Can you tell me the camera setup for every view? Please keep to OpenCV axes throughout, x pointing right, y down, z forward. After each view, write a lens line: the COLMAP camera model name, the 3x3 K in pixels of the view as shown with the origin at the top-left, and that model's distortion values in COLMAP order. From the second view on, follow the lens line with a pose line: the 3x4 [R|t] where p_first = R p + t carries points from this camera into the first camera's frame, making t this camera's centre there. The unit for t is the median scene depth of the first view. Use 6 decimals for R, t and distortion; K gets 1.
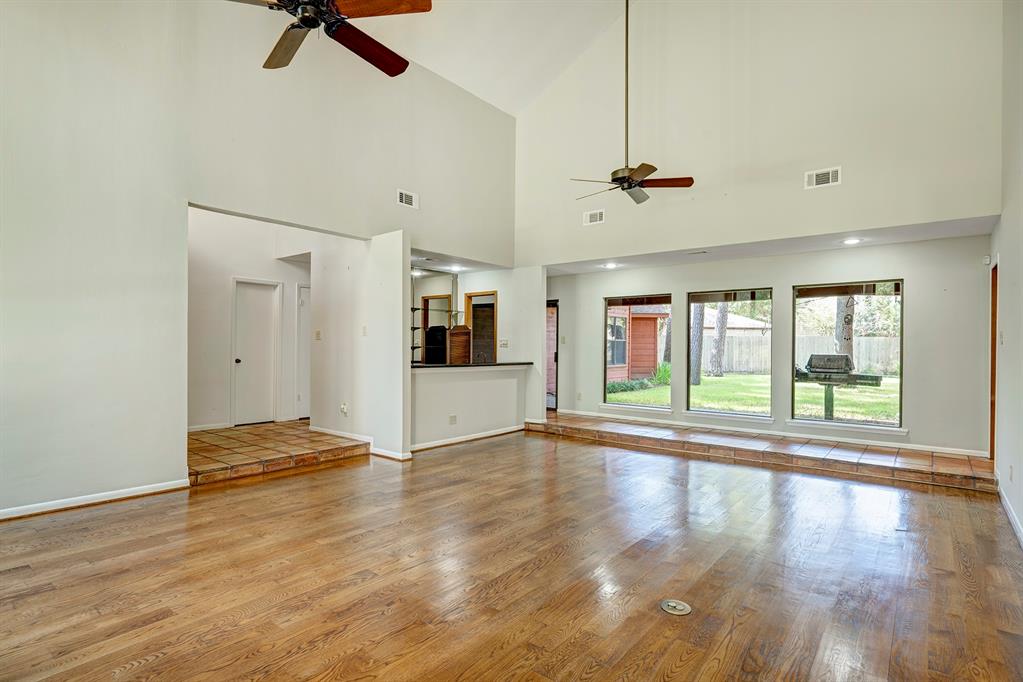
lens RADIAL K [[521.3, 0, 509.8], [0, 521.3, 345.4], [0, 0, 1]] dist [0.003692, -0.000907]
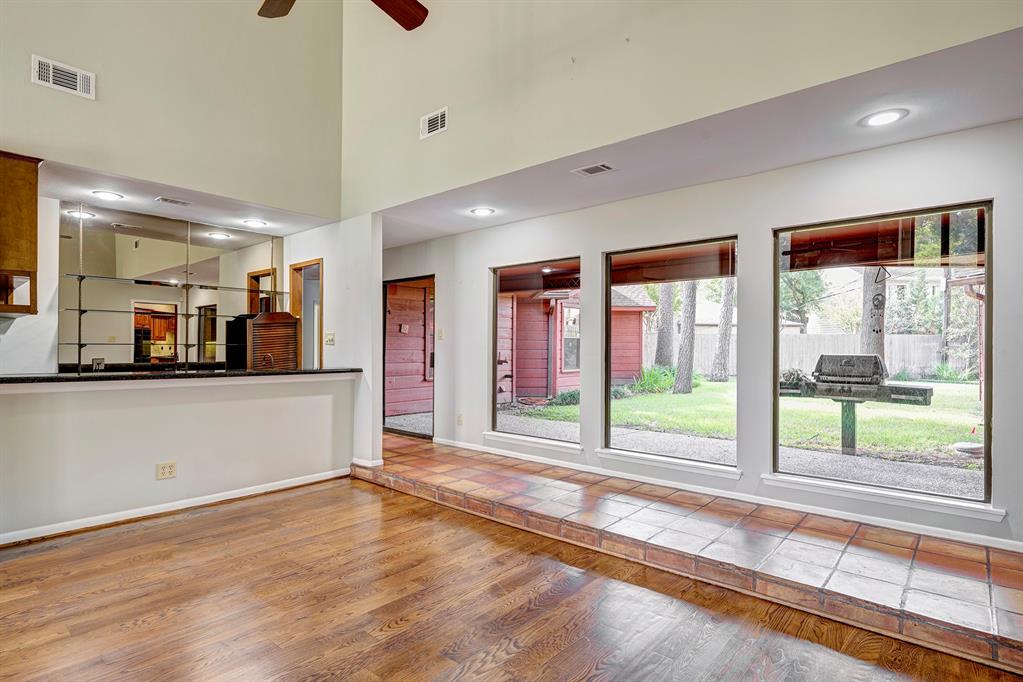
lens RADIAL K [[521.3, 0, 511.2], [0, 521.3, 342.6], [0, 0, 1]] dist [0.003692, -0.000907]
pose [[0.999272, -0.002944, -0.038036, 0.222299], [0.002652, 0.999967, -0.007735, 0.005960], [0.038058, 0.007628, 0.999246, 0.341195]]
